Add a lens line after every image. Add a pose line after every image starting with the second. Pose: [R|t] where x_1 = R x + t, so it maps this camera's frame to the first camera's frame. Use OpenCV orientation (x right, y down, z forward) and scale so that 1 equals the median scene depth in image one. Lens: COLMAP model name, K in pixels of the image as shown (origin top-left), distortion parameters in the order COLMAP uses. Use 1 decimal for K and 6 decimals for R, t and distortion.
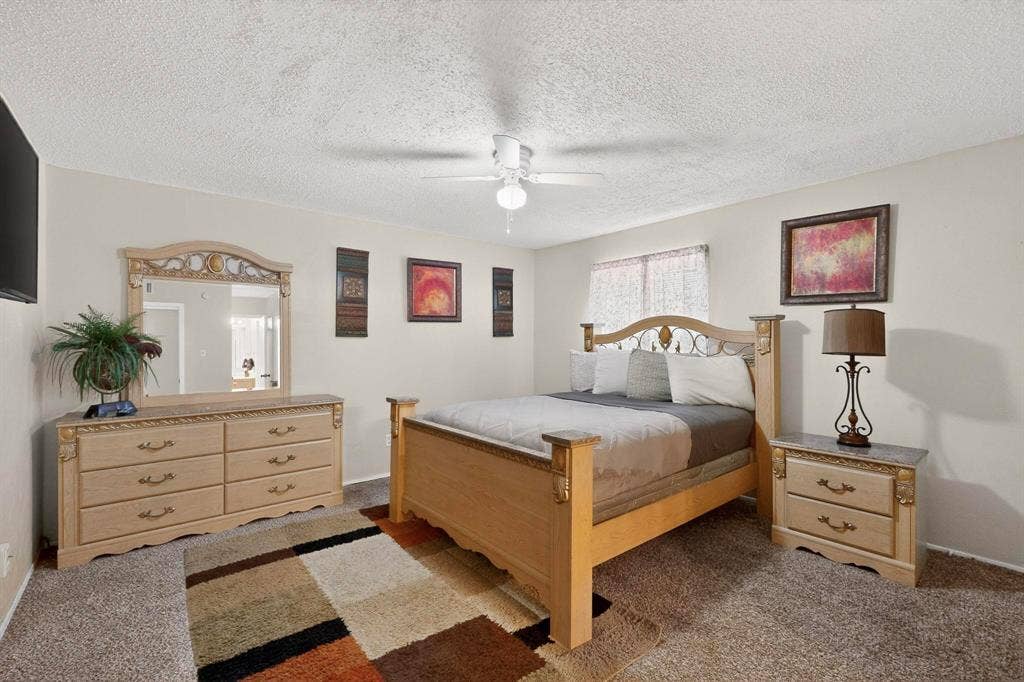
lens RADIAL K [[447.3, 0, 511.6], [0, 447.3, 339.7], [0, 0, 1]] dist [-0.000811, -0.000633]
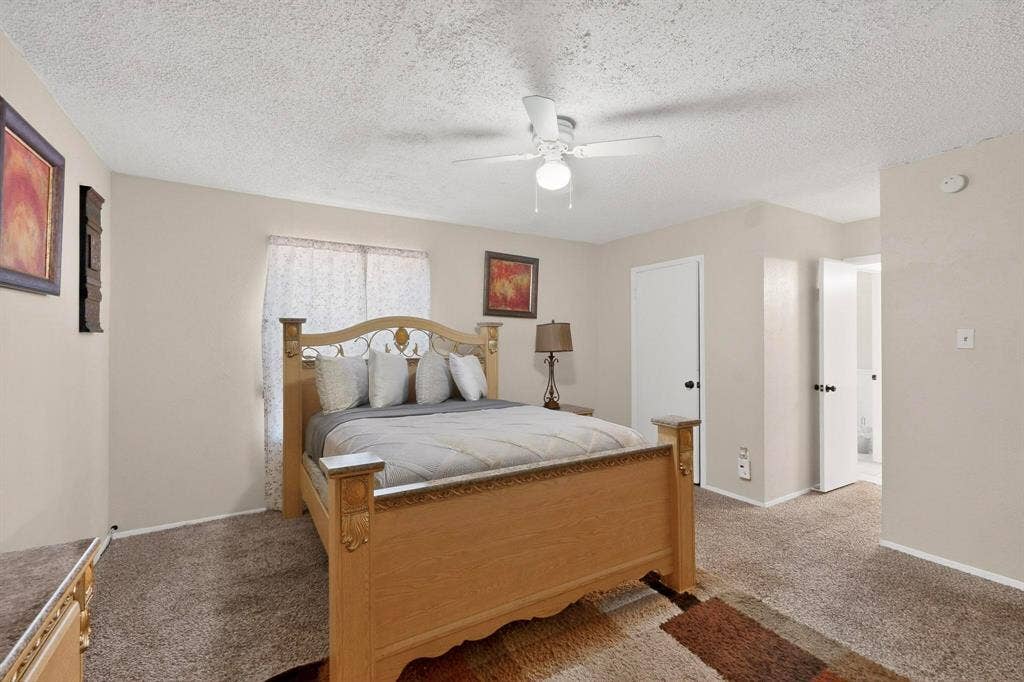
lens RADIAL K [[447.3, 0, 513.0], [0, 447.3, 342.3], [0, 0, 1]] dist [-0.000811, -0.000633]
pose [[0.148797, 0.005697, 0.988851, -0.582836], [-0.002483, 0.999982, -0.005388, 0.006611], [-0.988865, -0.001653, 0.148809, 0.641328]]
